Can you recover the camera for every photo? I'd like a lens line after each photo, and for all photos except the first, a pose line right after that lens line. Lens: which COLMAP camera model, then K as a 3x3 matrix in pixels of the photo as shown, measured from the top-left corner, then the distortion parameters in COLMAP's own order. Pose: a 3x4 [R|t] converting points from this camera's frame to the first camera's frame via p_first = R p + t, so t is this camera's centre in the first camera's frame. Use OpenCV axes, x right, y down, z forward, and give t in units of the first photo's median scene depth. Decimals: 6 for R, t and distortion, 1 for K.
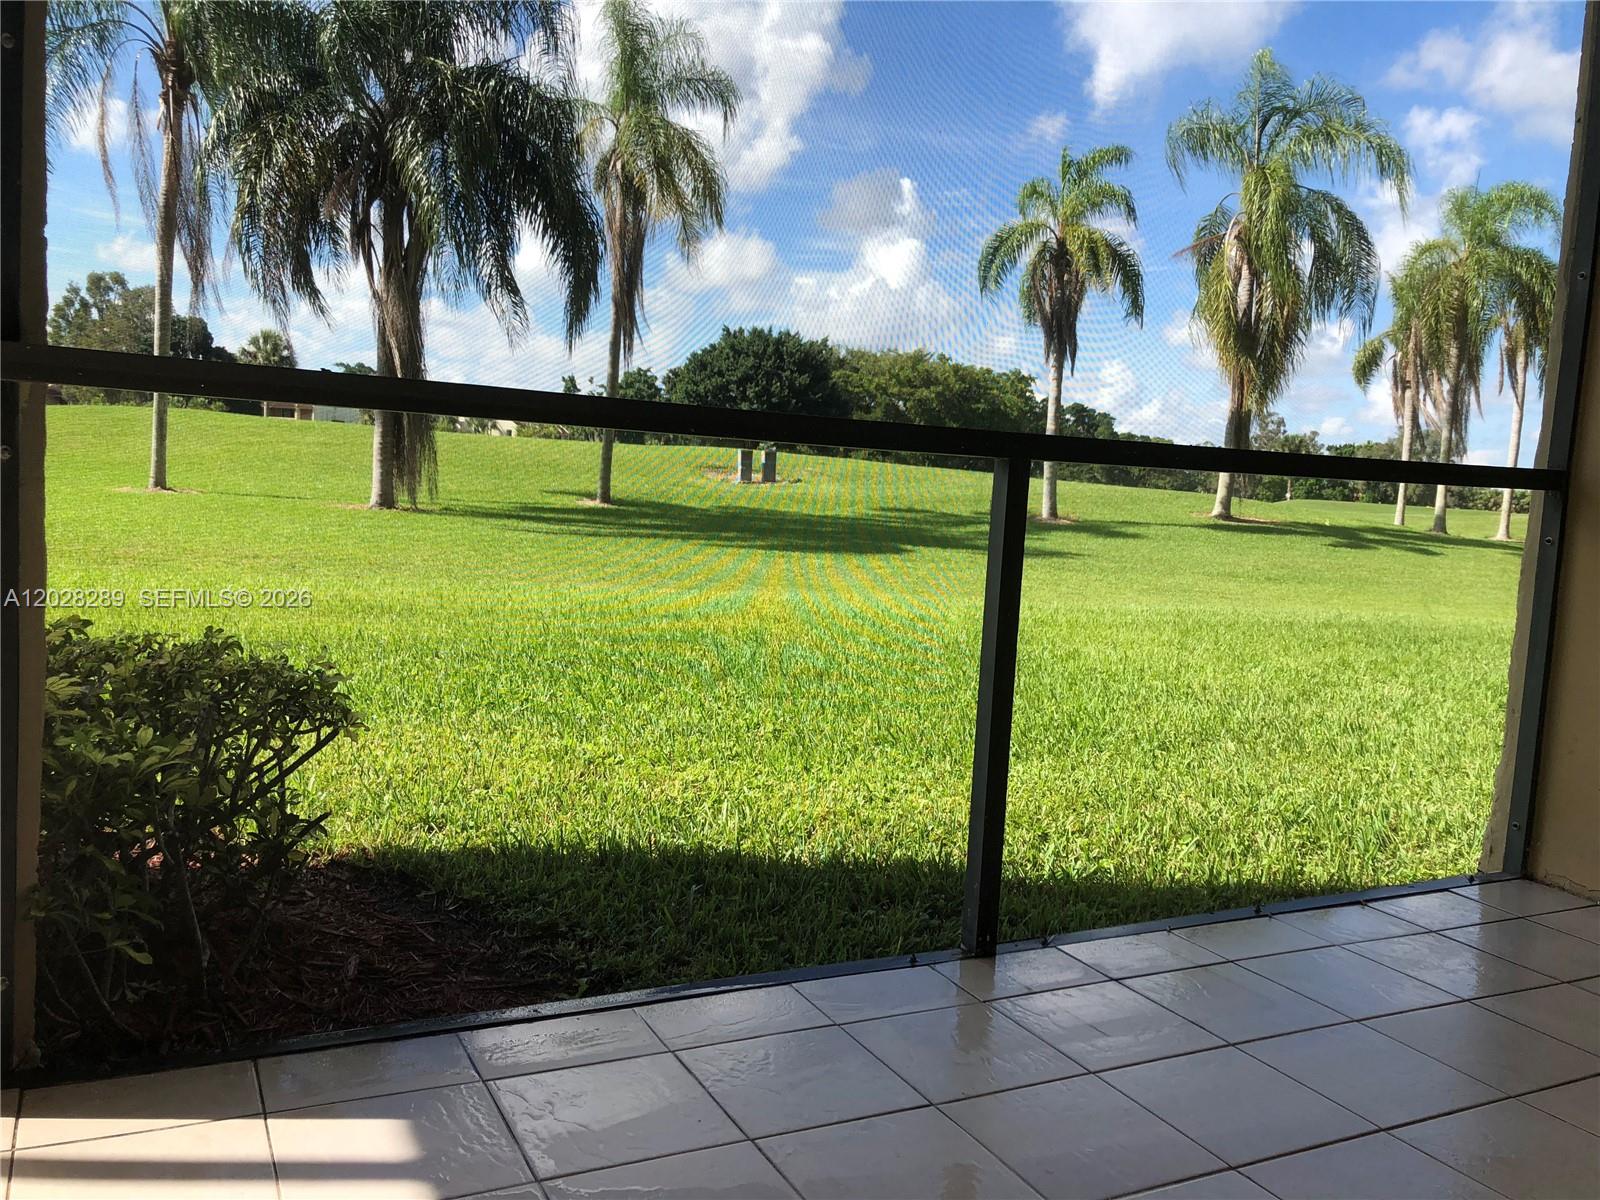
lens RADIAL K [[1305.4, 0, 809.4], [0, 1305.4, 609.3], [0, 0, 1]] dist [0.024829, -0.009967]
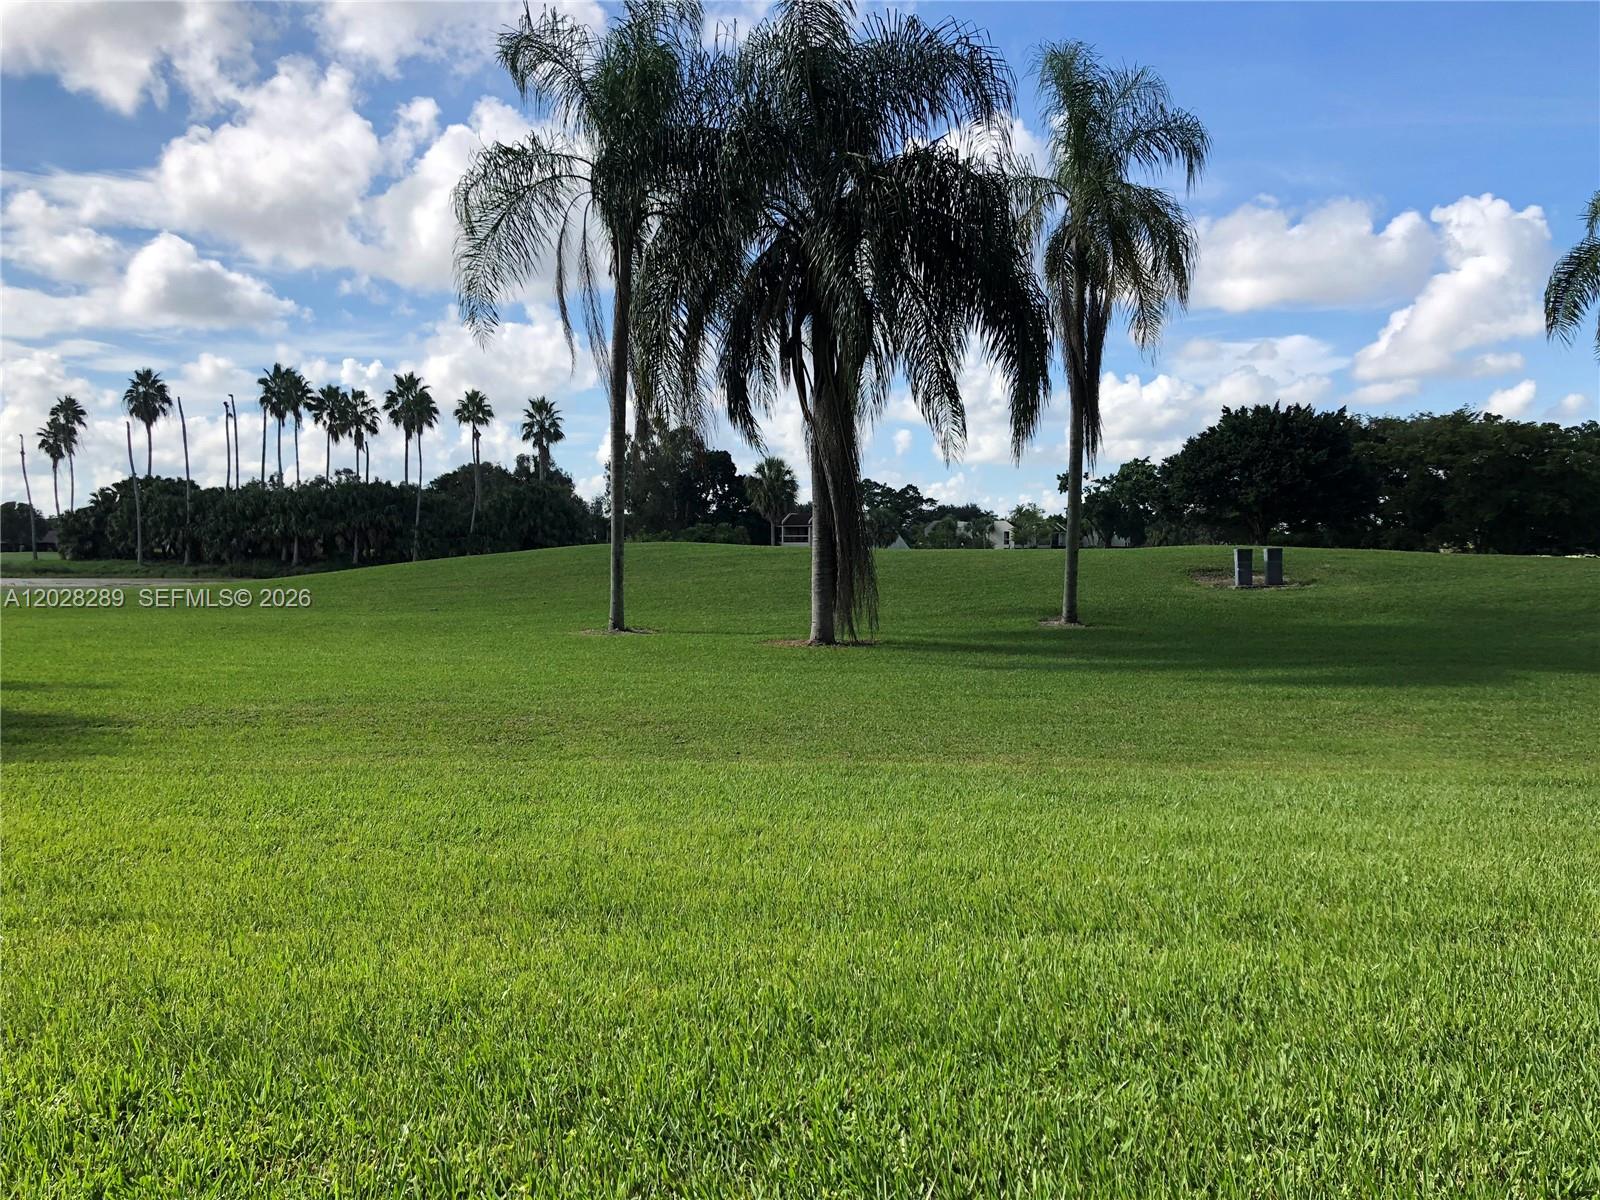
lens RADIAL K [[1305.4, 0, 794.9], [0, 1305.4, 593.4], [0, 0, 1]] dist [0.024829, -0.009967]
pose [[0.923244, -0.049650, -0.380994, 0.005318], [0.017032, 0.995929, -0.088514, -0.023734], [0.383838, 0.075231, 0.920331, 0.110859]]
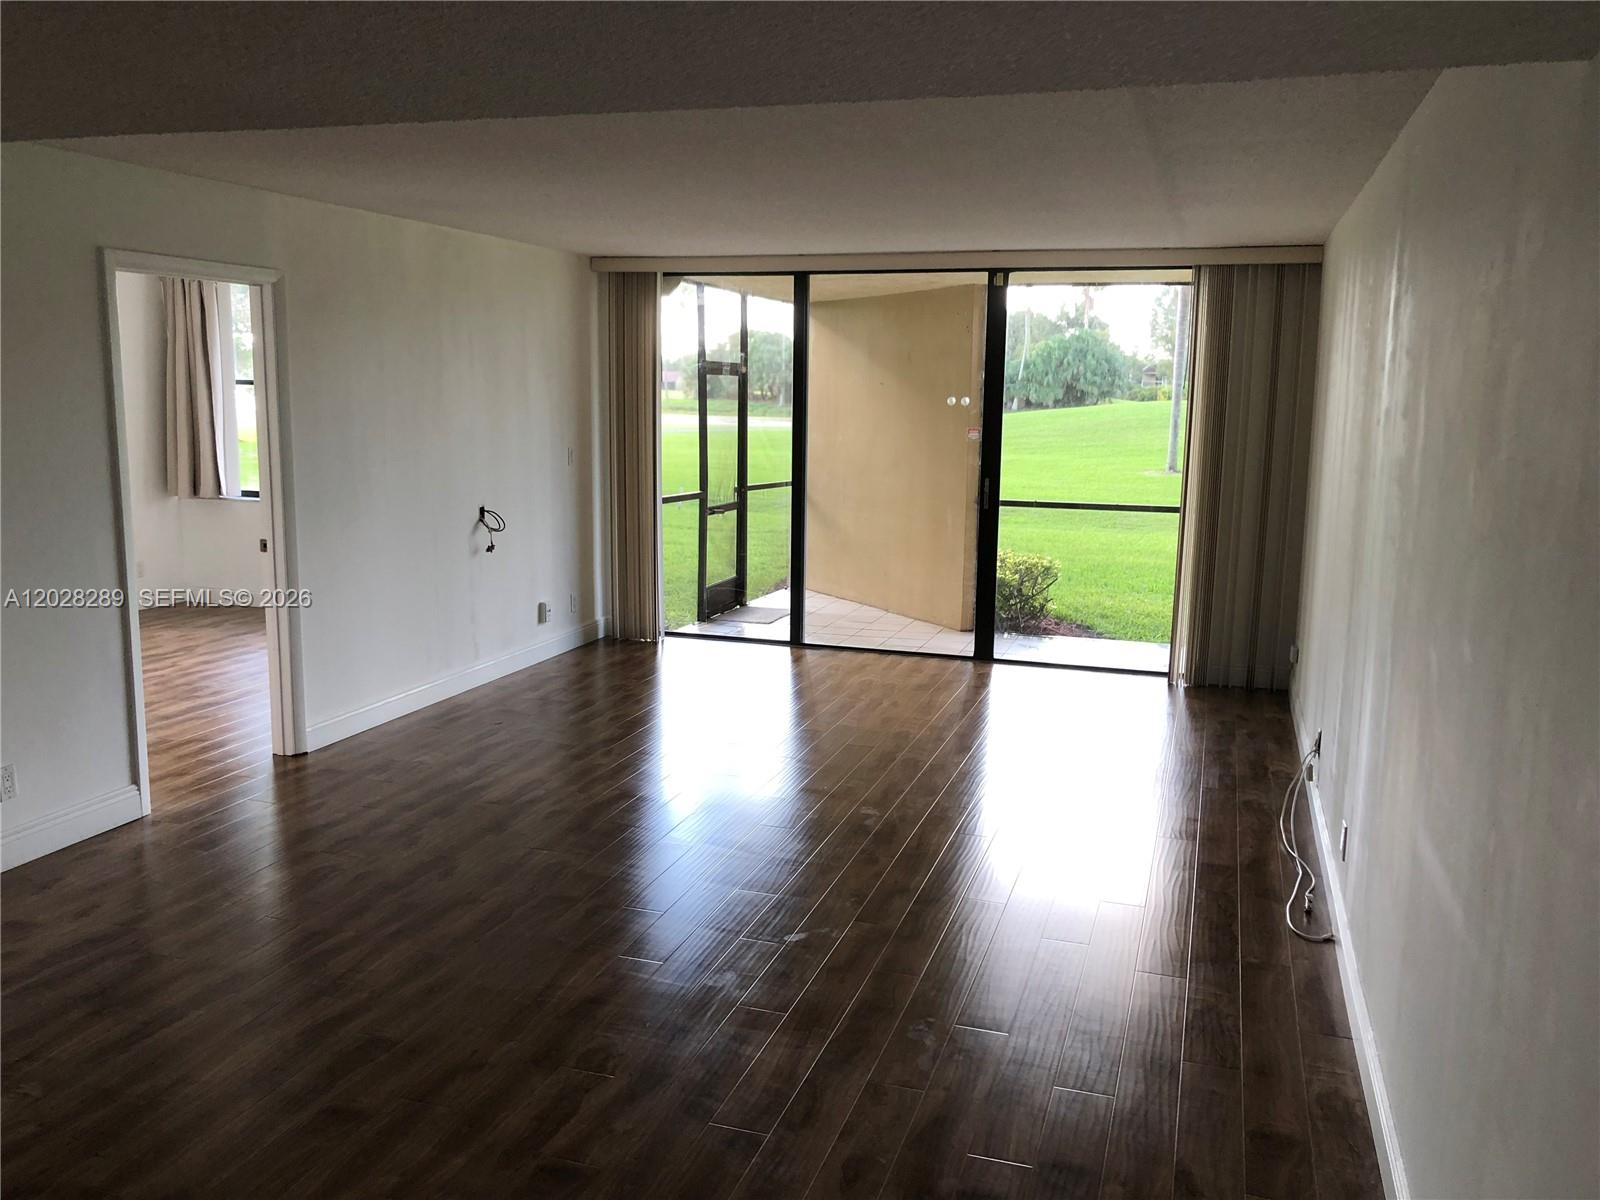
lens RADIAL K [[1305.4, 0, 799.2], [0, 1305.4, 595.5], [0, 0, 1]] dist [0.024829, -0.009967]
pose [[0.707338, 0.058313, -0.704466, 0.237929], [-0.043885, 0.998292, 0.038570, 0.015101], [0.705511, 0.003634, 0.708689, -0.338635]]
